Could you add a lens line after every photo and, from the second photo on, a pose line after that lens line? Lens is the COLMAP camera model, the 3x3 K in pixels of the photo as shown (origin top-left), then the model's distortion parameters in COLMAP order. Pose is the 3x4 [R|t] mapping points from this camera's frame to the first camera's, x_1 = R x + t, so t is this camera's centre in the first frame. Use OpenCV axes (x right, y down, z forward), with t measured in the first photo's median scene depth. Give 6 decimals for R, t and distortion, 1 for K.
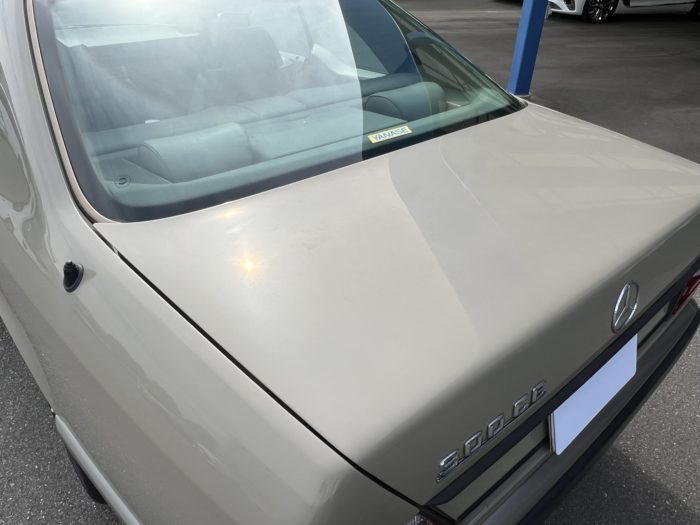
lens RADIAL K [[482.9, 0, 346.2], [0, 482.9, 263.9], [0, 0, 1]] dist [0.030407, 0.001753]
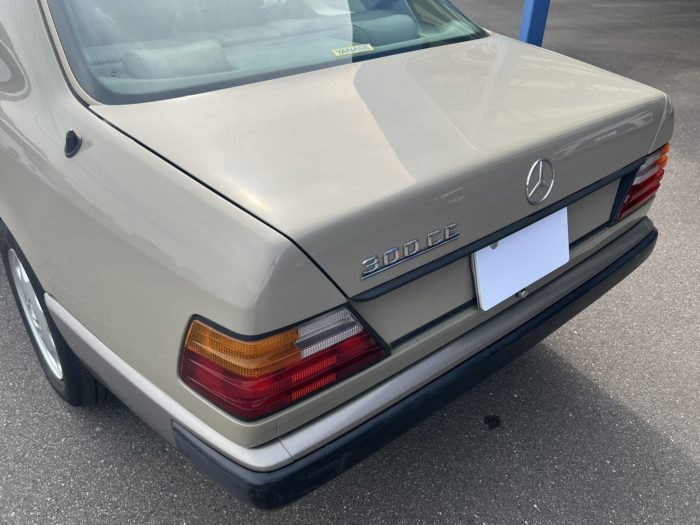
lens RADIAL K [[593.5, 0, 353.1], [0, 593.5, 260.5], [0, 0, 1]] dist [0.067757, -0.006732]
pose [[0.999958, 0.009189, 0.000692, 0.074779], [-0.009156, 0.999229, -0.038184, 0.208734], [-0.001043, 0.038176, 0.999270, -0.272885]]
